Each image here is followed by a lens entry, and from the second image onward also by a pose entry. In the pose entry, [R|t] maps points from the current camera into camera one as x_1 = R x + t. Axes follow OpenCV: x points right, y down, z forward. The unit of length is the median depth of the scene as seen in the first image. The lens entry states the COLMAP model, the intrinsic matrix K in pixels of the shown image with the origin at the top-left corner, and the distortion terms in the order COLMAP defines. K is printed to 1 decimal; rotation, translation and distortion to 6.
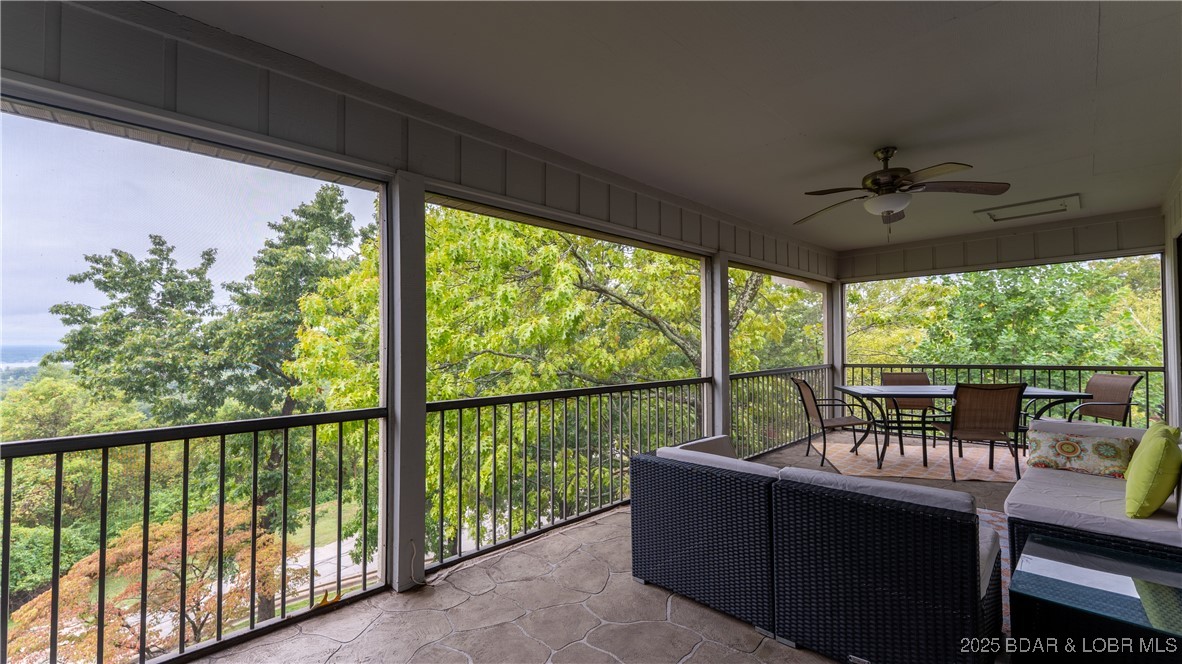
lens RADIAL K [[483.1, 0, 592.0], [0, 483.1, 326.6], [0, 0, 1]] dist [0.000268, 0.000007]
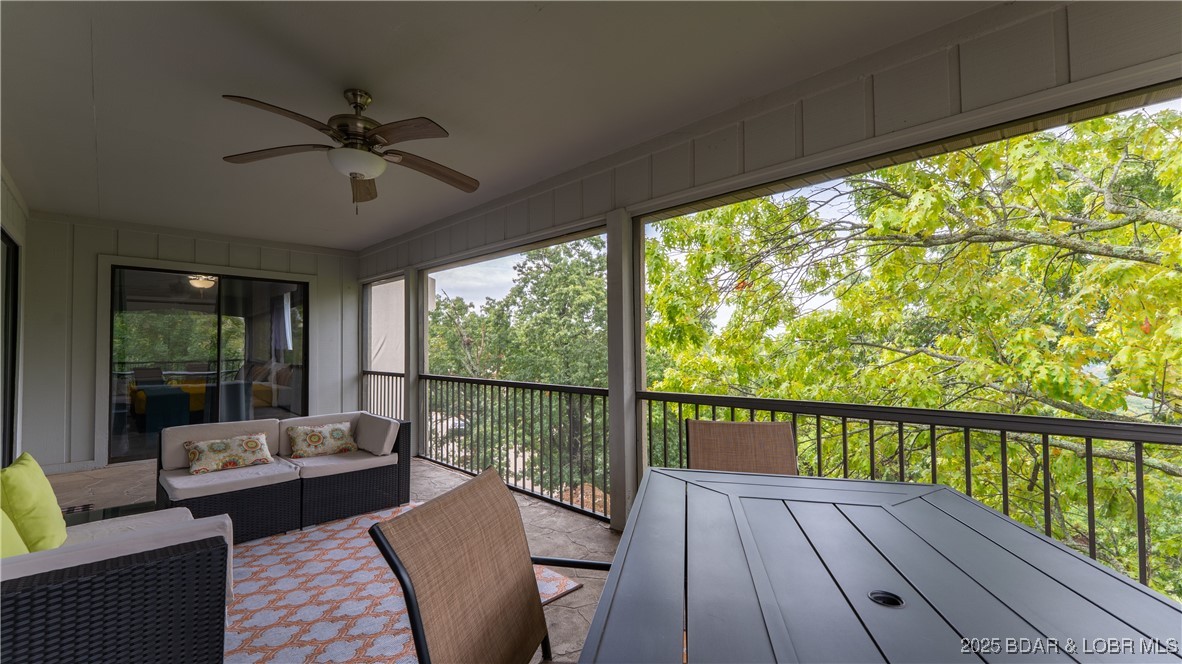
lens RADIAL K [[483.1, 0, 592.0], [0, 483.1, 326.6], [0, 0, 1]] dist [0.000268, 0.000007]
pose [[0.020895, -0.033624, -0.999216, 1.302356], [0.045990, 0.998409, -0.032635, 0.042748], [0.998723, -0.045272, 0.022408, 1.281216]]
